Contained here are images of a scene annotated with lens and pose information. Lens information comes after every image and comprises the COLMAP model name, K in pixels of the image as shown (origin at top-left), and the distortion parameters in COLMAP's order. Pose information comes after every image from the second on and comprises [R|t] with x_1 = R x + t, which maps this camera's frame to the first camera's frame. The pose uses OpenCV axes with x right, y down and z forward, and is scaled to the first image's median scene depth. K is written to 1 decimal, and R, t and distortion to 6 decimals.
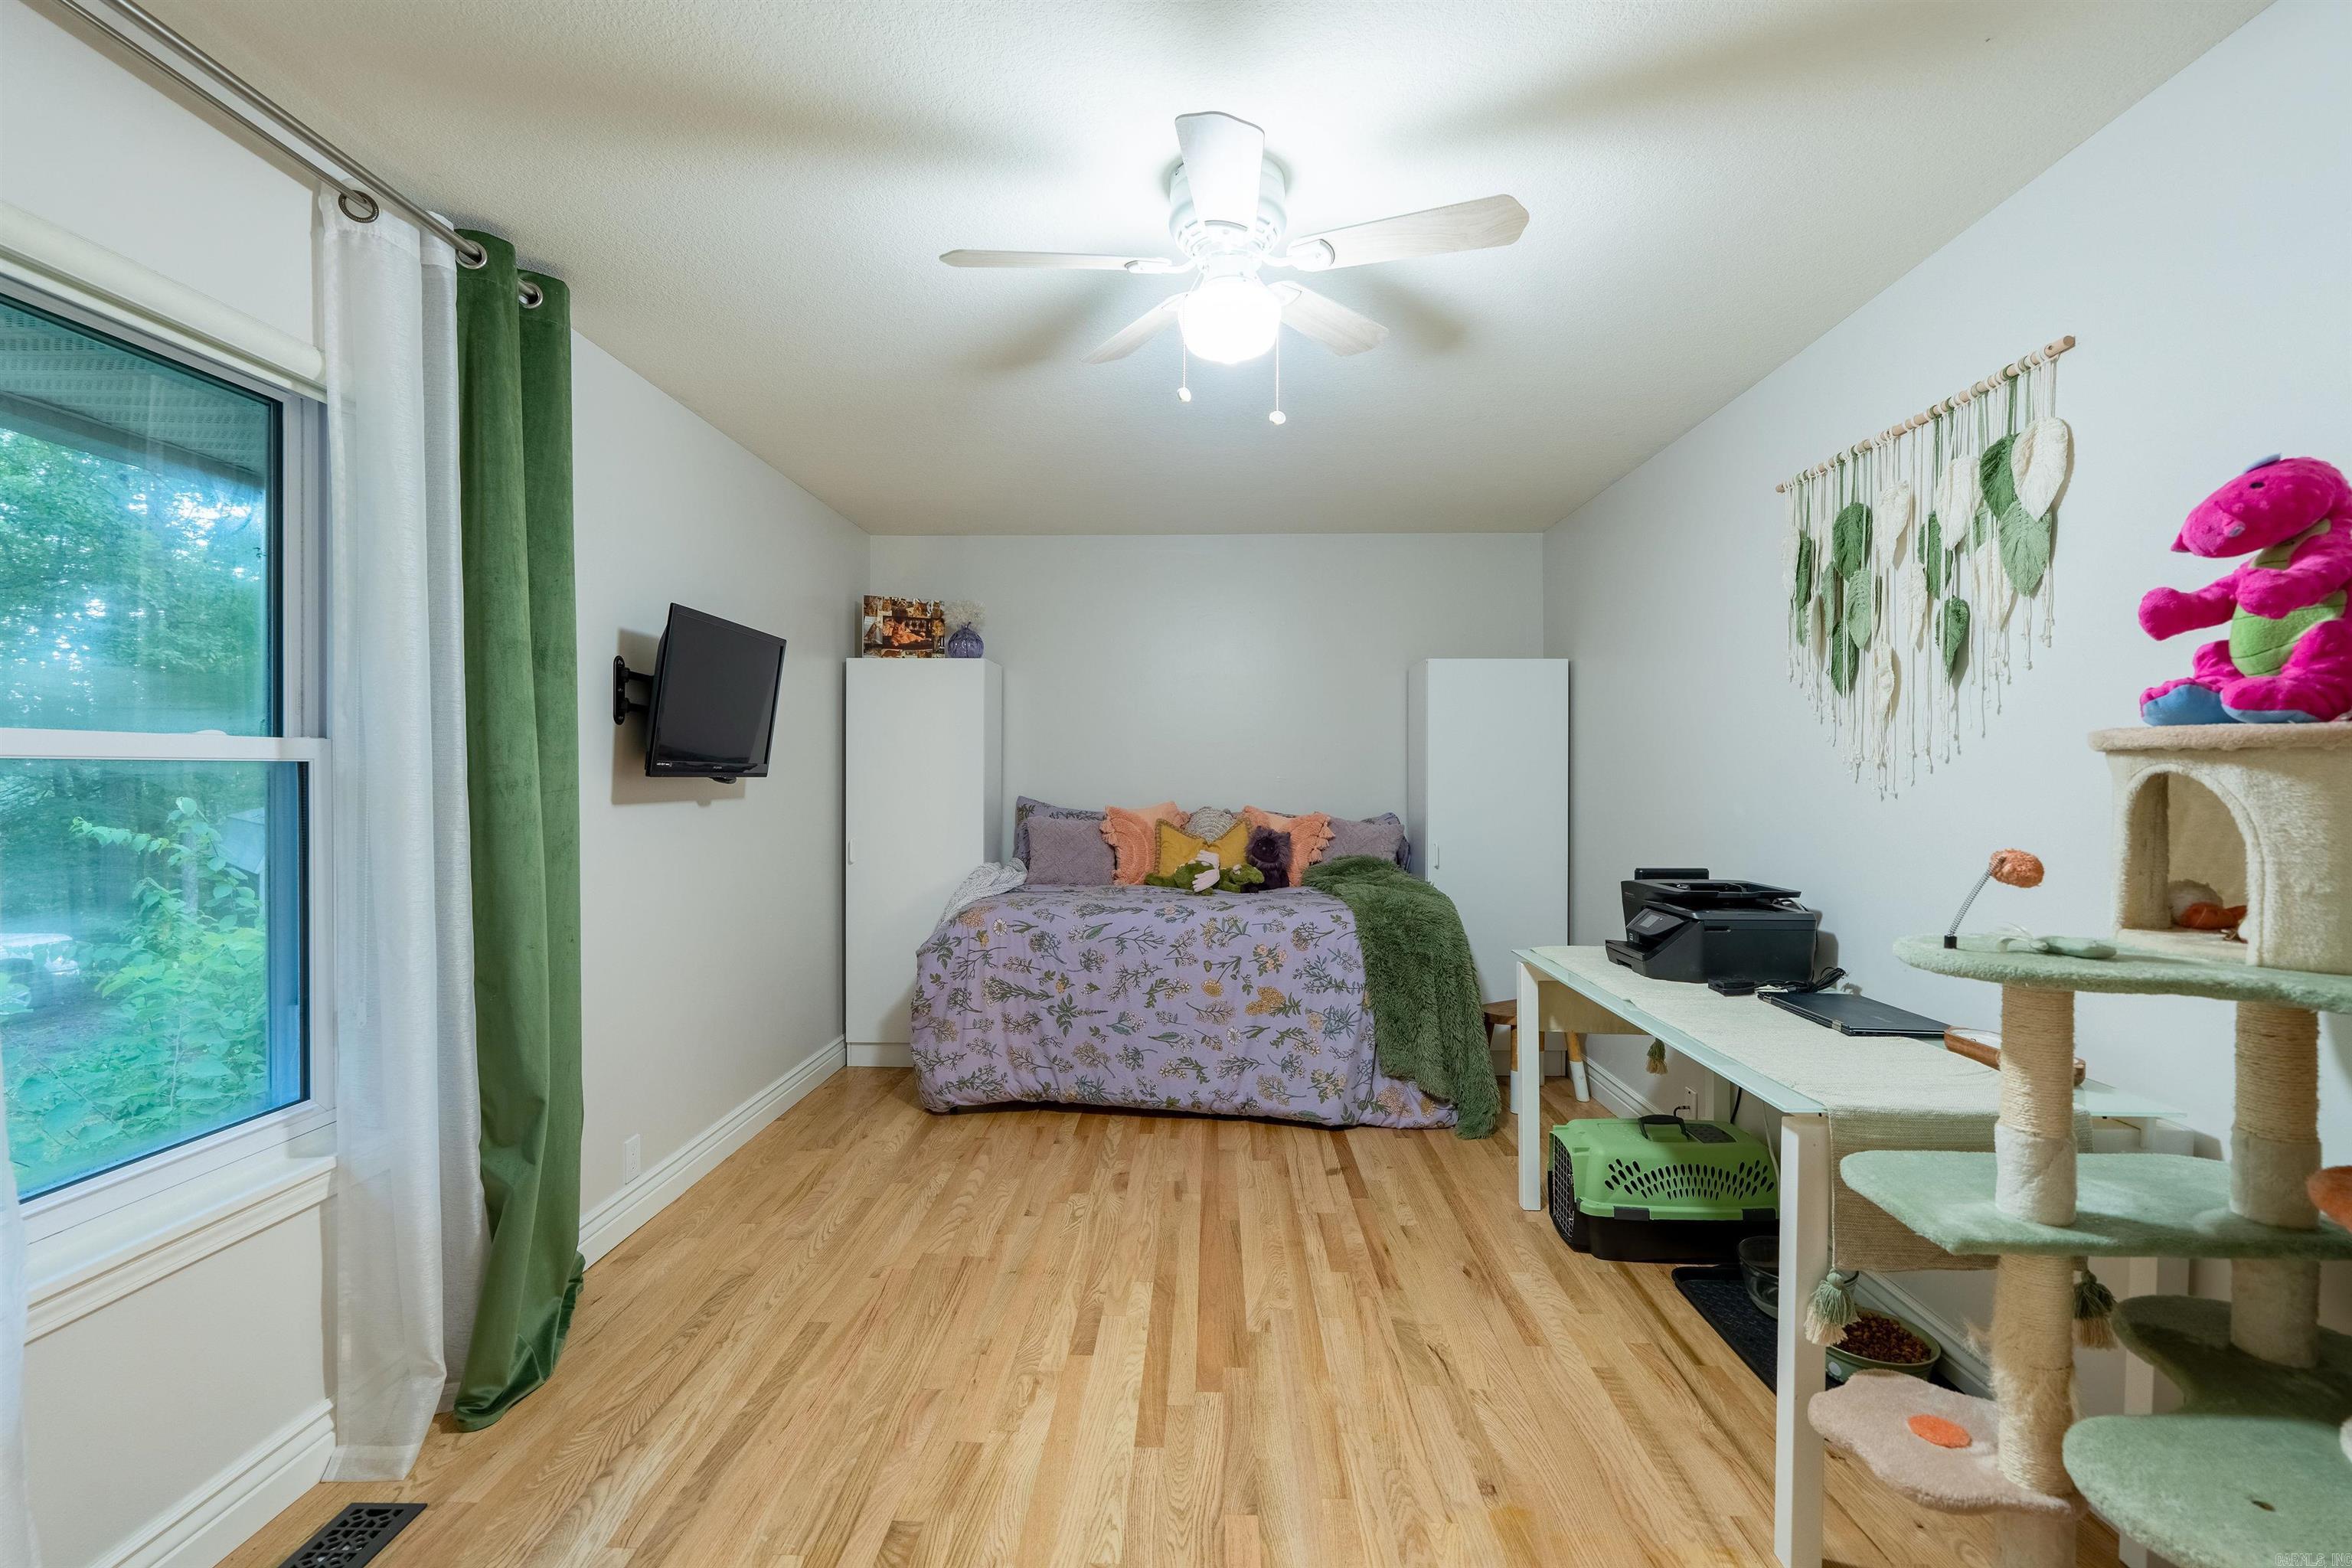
lens RADIAL K [[1054.7, 0, 1170.0], [0, 1054.7, 780.0], [0, 0, 1]] dist [-0.001914, 0.002342]
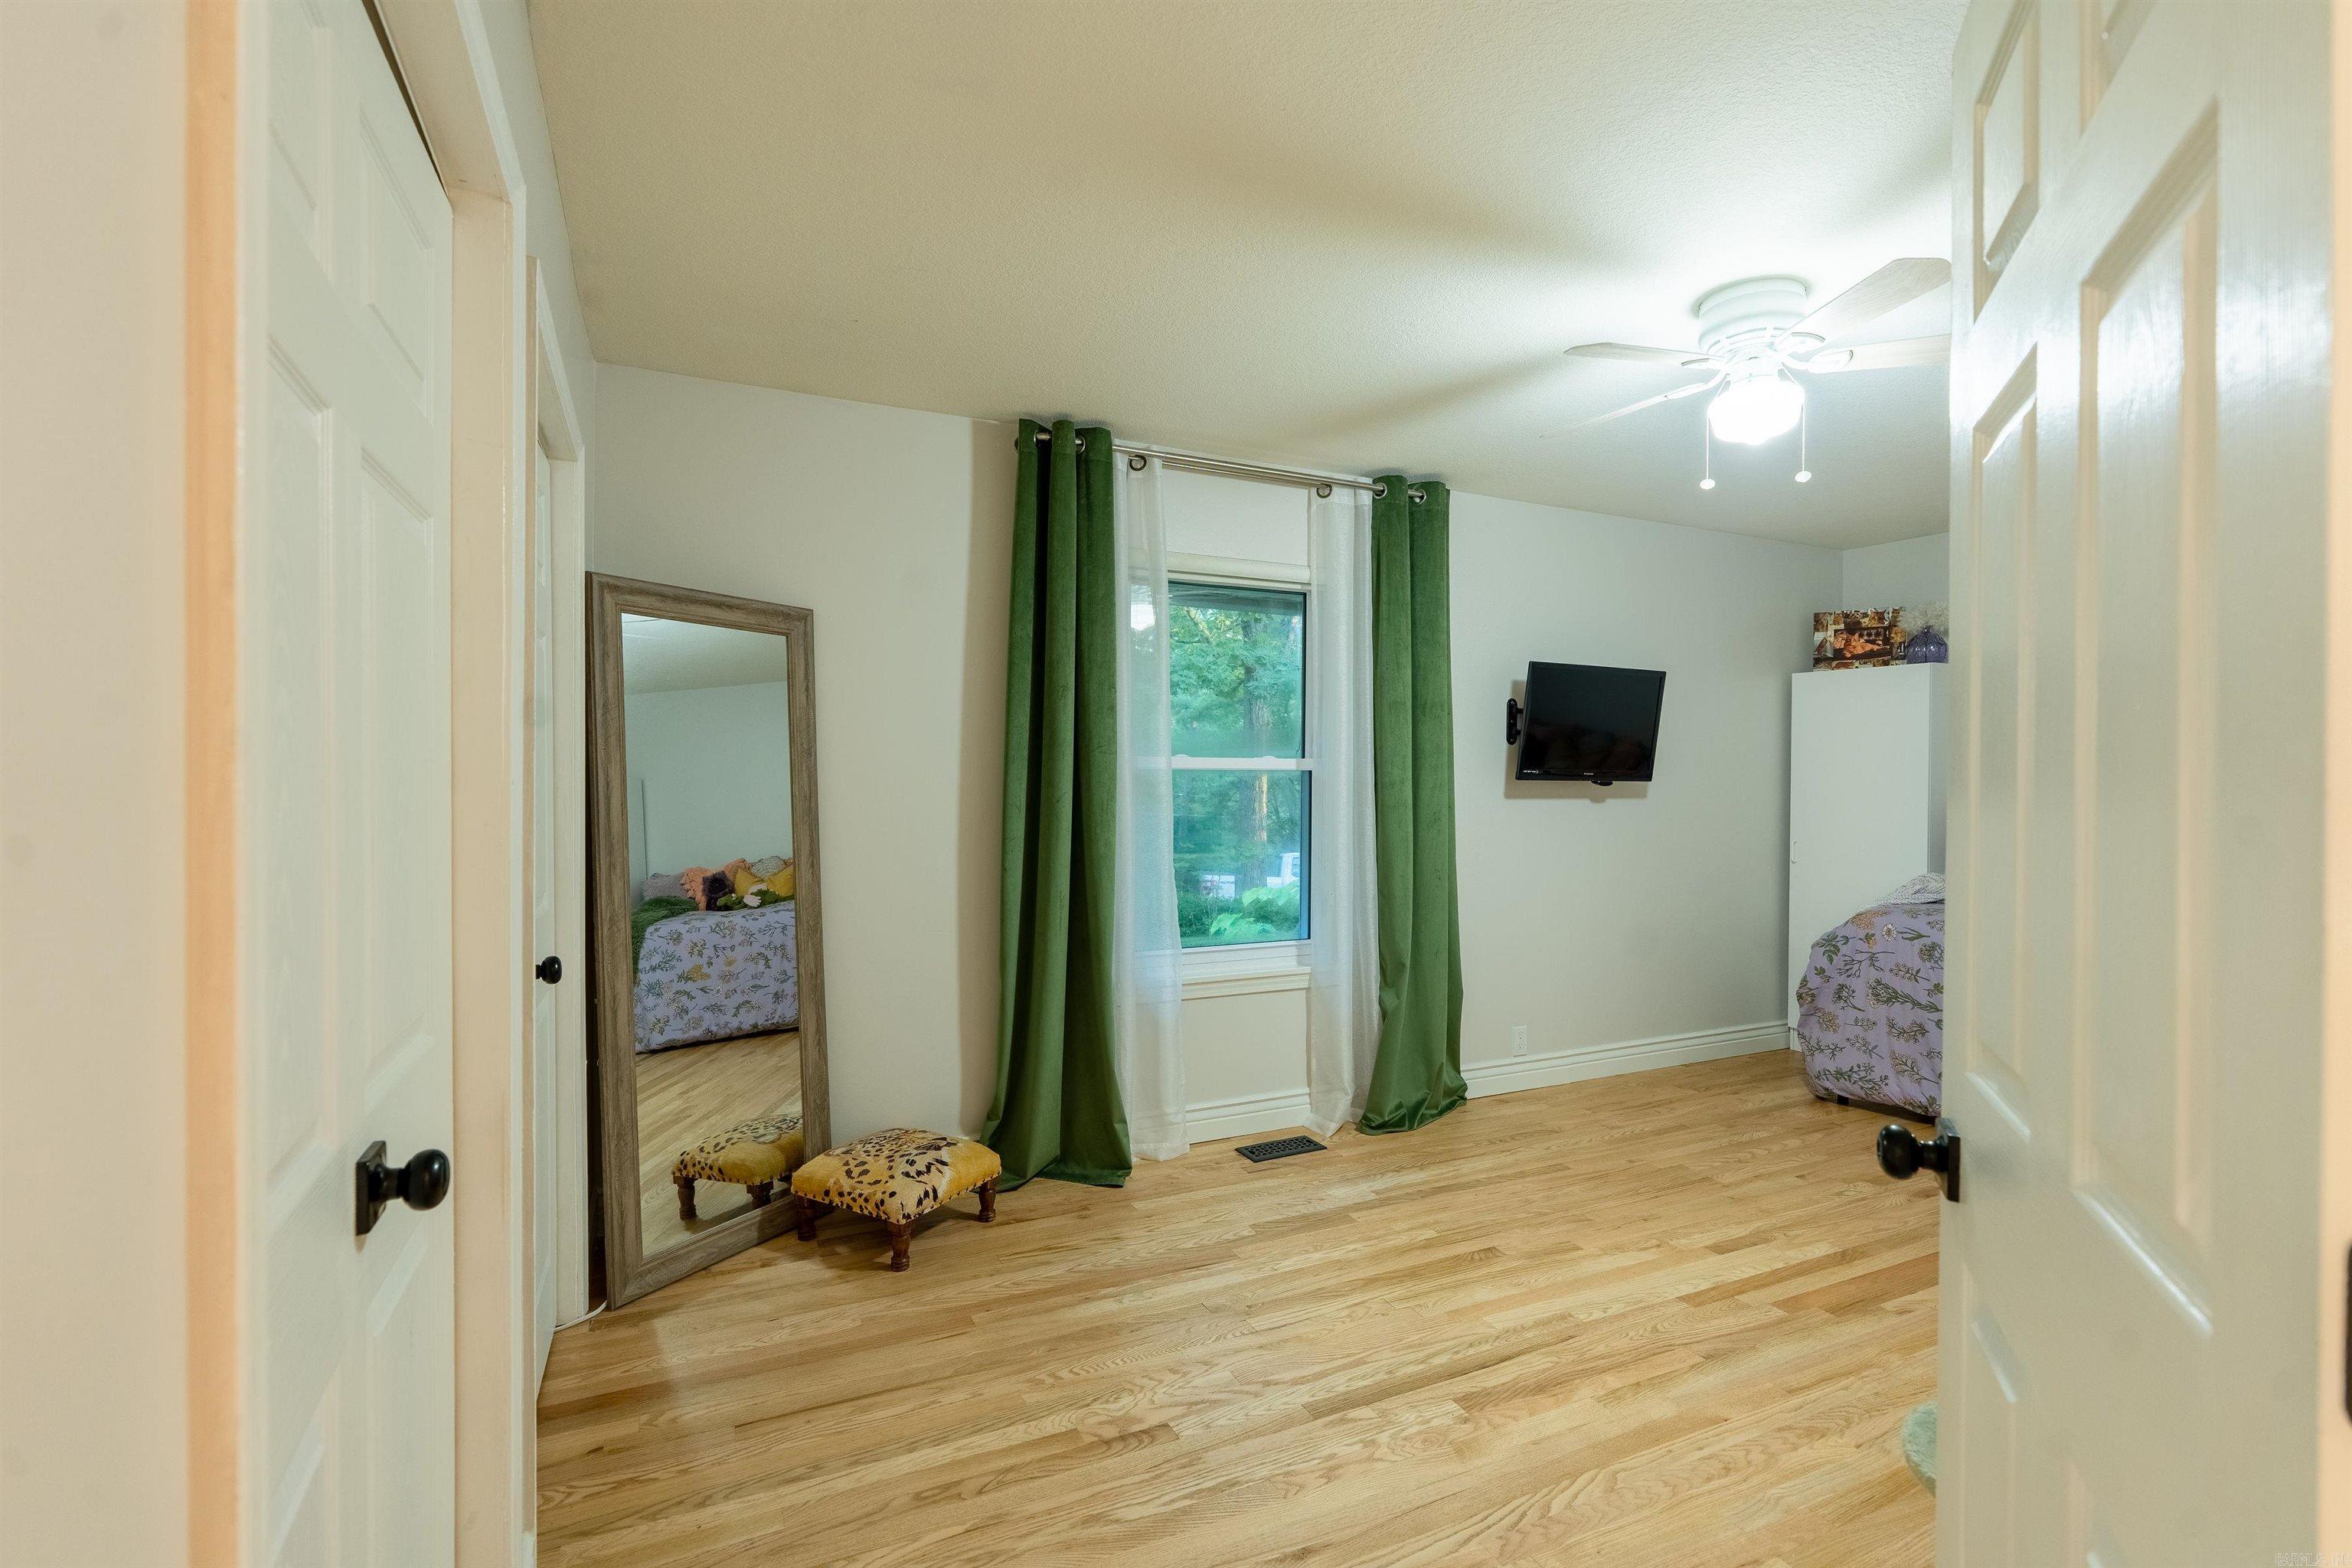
lens RADIAL K [[1054.7, 0, 1176.4], [0, 1054.7, 781.1], [0, 0, 1]] dist [-0.001914, 0.002342]
pose [[0.465941, 0.009966, -0.884760, 0.499601], [-0.013018, 0.999906, 0.004407, -0.001611], [0.884720, 0.009465, 0.466027, -0.095361]]
